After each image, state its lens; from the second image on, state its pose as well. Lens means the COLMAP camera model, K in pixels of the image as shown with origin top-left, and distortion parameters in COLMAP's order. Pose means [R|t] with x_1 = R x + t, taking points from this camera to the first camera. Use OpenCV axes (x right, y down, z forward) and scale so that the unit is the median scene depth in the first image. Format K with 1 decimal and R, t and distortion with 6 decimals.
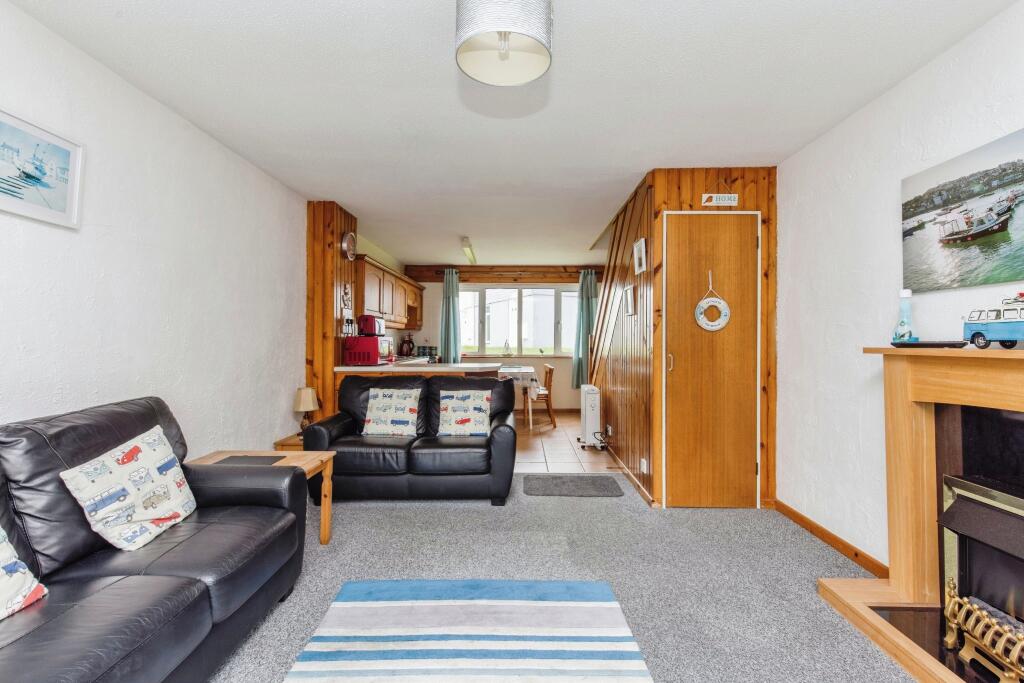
lens RADIAL K [[455.4, 0, 514.6], [0, 455.4, 338.4], [0, 0, 1]] dist [0.005309, 0.000236]
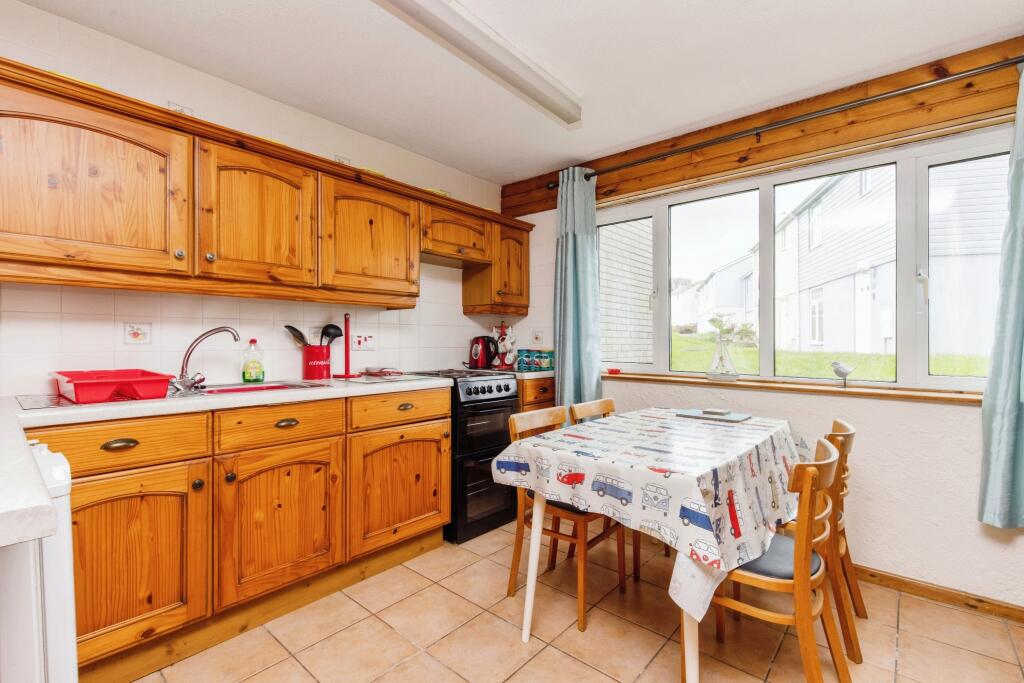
lens RADIAL K [[455.4, 0, 509.1], [0, 455.4, 347.3], [0, 0, 1]] dist [0.005309, 0.000236]
pose [[0.767334, 0.001107, -0.641247, 0.089022], [0.009455, 0.999870, 0.013041, 0.008801], [0.641178, -0.016070, 0.767224, 0.617990]]
